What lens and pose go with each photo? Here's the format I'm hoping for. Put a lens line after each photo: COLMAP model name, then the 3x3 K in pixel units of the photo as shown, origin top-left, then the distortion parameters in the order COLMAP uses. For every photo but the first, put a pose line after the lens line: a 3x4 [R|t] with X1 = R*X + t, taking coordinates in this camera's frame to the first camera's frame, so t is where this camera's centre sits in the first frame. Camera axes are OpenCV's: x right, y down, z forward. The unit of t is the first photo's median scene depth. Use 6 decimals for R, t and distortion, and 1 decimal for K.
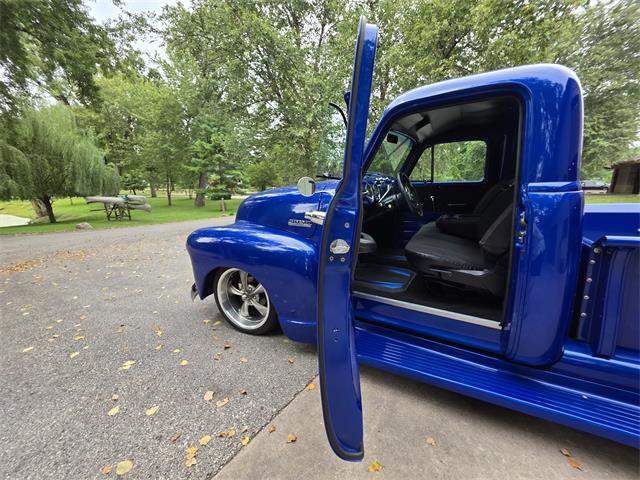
lens RADIAL K [[258.6, 0, 322.0], [0, 258.6, 238.5], [0, 0, 1]] dist [0.003342, 0.000046]
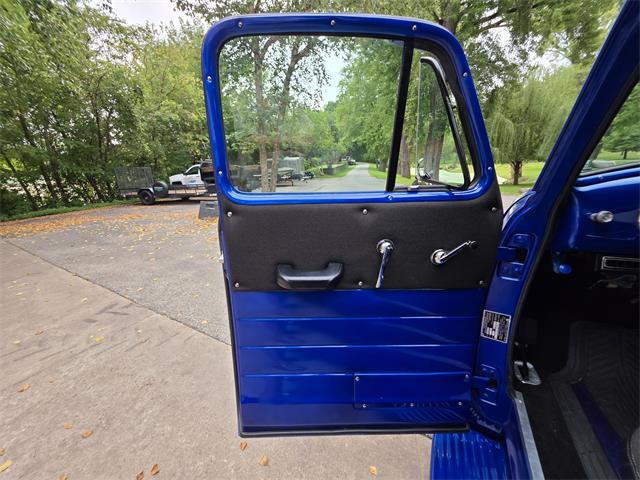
lens RADIAL K [[257.6, 0, 322.2], [0, 257.6, 238.7], [0, 0, 1]] dist [0.001461, -0.000618]
pose [[0.091254, 0.290877, -0.952399, 0.063518], [-0.156223, 0.948729, 0.274788, -0.022974], [0.983497, 0.123711, 0.132017, 0.067435]]
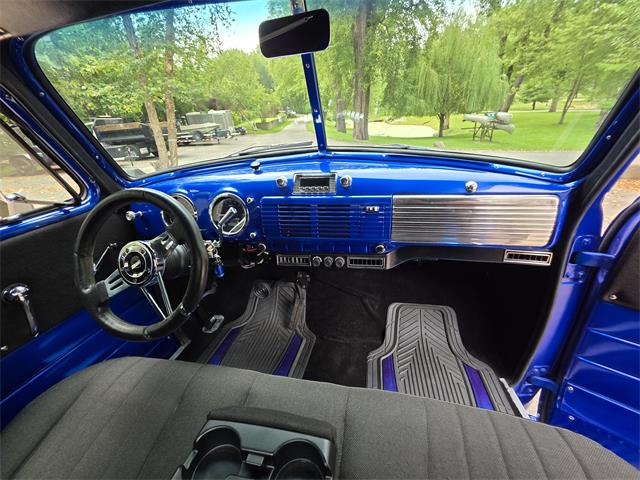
lens RADIAL K [[259.2, 0, 322.2], [0, 259.2, 239.4], [0, 0, 1]] dist [0.000701, -0.000233]
pose [[0.285775, 0.423119, -0.859827, 0.091276], [-0.143827, 0.906020, 0.398047, -0.048257], [0.947442, 0.009914, 0.319774, 0.147621]]
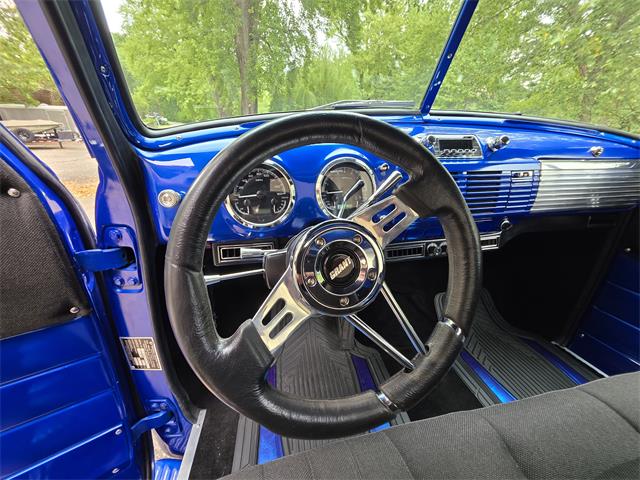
lens RADIAL K [[257.8, 0, 324.8], [0, 257.8, 238.5], [0, 0, 1]] dist [0.003603, -0.000401]
pose [[0.651653, 0.333740, -0.681151, 0.058175], [-0.188410, 0.941078, 0.280845, -0.029965], [0.734745, -0.054678, 0.676136, 0.116313]]
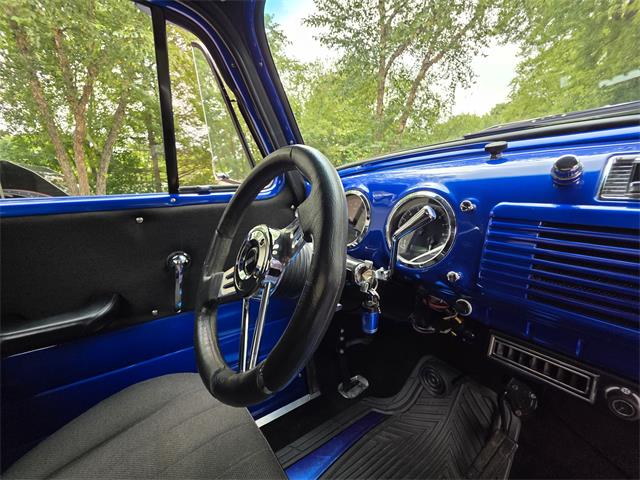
lens RADIAL K [[259.8, 0, 323.6], [0, 259.8, 237.9], [0, 0, 1]] dist [0.001792, -0.000169]
pose [[-0.428264, 0.225382, -0.875096, 0.066017], [-0.155435, 0.935591, 0.317031, -0.034237], [0.890185, 0.271794, -0.365648, 0.148101]]
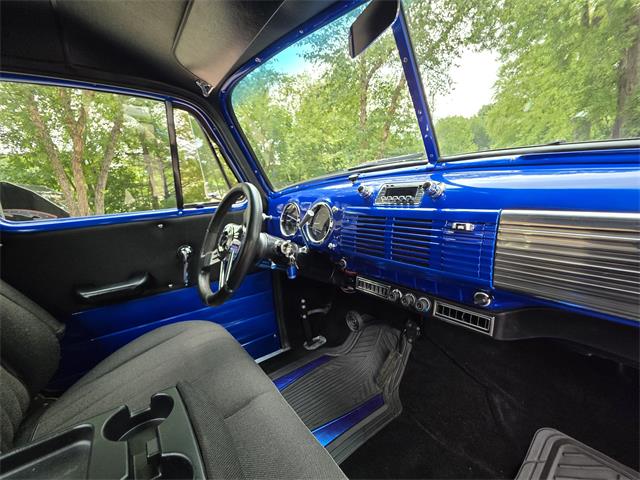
lens RADIAL K [[259.8, 0, 323.6], [0, 259.8, 237.9], [0, 0, 1]] dist [0.001792, -0.000169]
pose [[-0.409800, 0.224918, -0.884011, 0.085142], [-0.115146, 0.948617, 0.294733, -0.041189], [0.904879, 0.222572, -0.362845, 0.170062]]
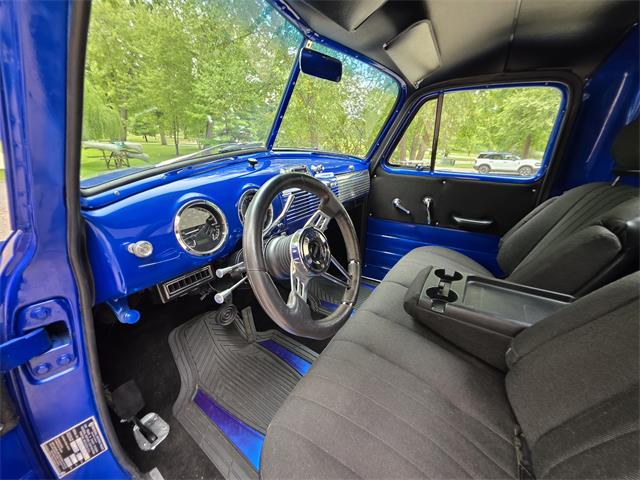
lens RADIAL K [[255.9, 0, 323.8], [0, 255.9, 239.6], [0, 0, 1]] dist [0.004514, -0.000746]
pose [[0.996384, 0.073463, -0.042690, 0.048188], [-0.065381, 0.983791, 0.166976, -0.030709], [0.054264, -0.163581, 0.985036, 0.090998]]
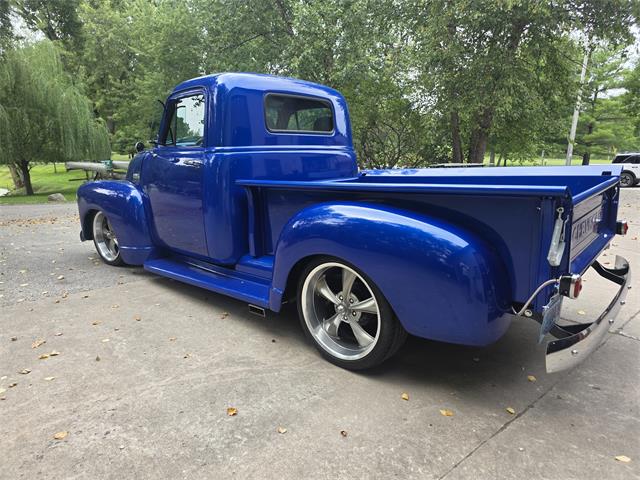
lens RADIAL K [[429.0, 0, 323.7], [0, 429.0, 240.0], [0, 0, 1]] dist [0.058805, -0.055626]
pose [[0.974544, 0.055165, -0.217306, 0.182078], [-0.054699, 0.998470, 0.008161, 0.026008], [0.217423, 0.003934, 0.976069, -0.130855]]
